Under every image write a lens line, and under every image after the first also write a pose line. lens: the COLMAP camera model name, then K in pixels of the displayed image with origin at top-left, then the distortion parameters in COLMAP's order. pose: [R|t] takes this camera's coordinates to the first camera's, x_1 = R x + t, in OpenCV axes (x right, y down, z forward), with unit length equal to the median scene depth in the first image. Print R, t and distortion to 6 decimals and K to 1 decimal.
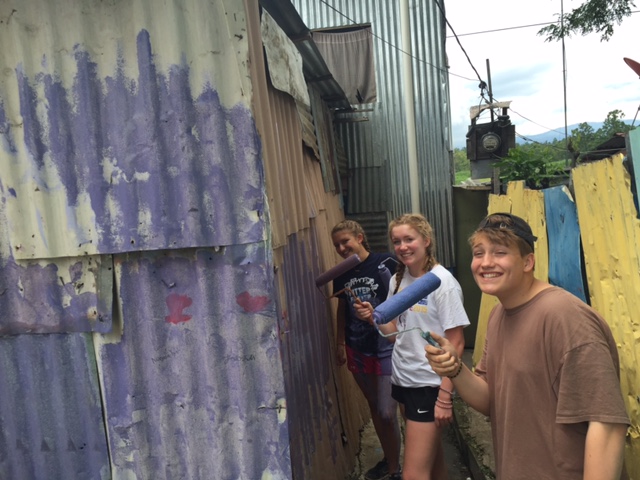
lens RADIAL K [[533.5, 0, 320.0], [0, 533.5, 240.0], [0, 0, 1]] dist [0.055563, -0.090479]
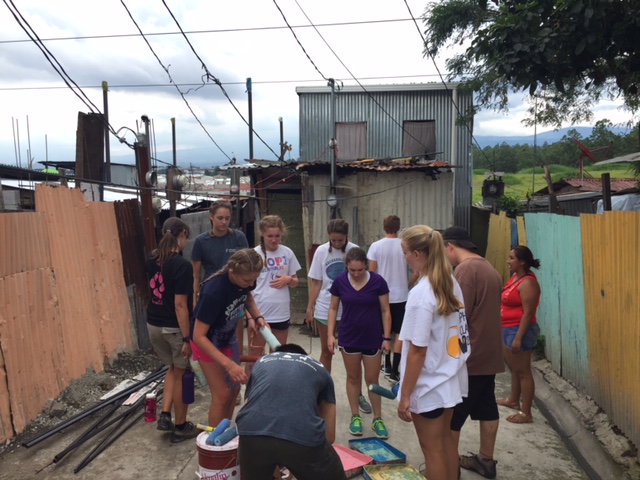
lens RADIAL K [[533.5, 0, 320.0], [0, 533.5, 240.0], [0, 0, 1]] dist [0.055563, -0.090479]
pose [[0.997839, 0.060237, 0.026249, -1.403022], [-0.060832, 0.997894, 0.022511, 0.061898], [-0.024838, -0.024059, 0.999402, -3.824458]]
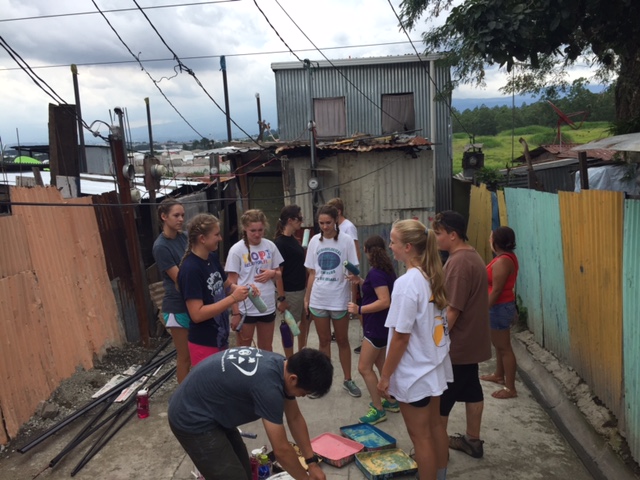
lens RADIAL K [[533.5, 0, 320.0], [0, 533.5, 240.0], [0, 0, 1]] dist [0.055563, -0.090479]
pose [[0.998236, 0.011872, 0.058178, -1.402382], [-0.016297, 0.996960, 0.076185, -0.047913], [-0.057097, -0.076999, 0.995395, -3.825799]]
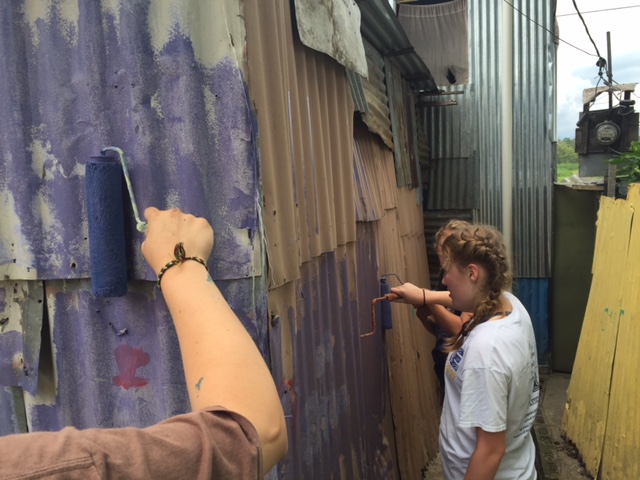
lens RADIAL K [[533.5, 0, 320.0], [0, 533.5, 240.0], [0, 0, 1]] dist [0.055563, -0.090479]
pose [[0.986528, 0.055317, -0.153957, 0.063934], [-0.051466, 0.998257, 0.028890, -0.061869], [0.155287, -0.020577, 0.987655, 0.362195]]
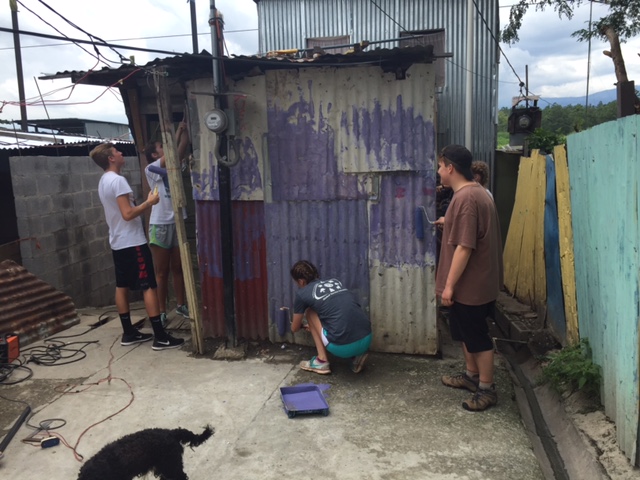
lens RADIAL K [[533.5, 0, 320.0], [0, 533.5, 240.0], [0, 0, 1]] dist [0.055563, -0.090479]
pose [[0.997376, 0.051924, -0.050456, -0.517149], [-0.047548, 0.995300, 0.084359, 0.155434], [0.054599, -0.081738, 0.995157, -1.799266]]
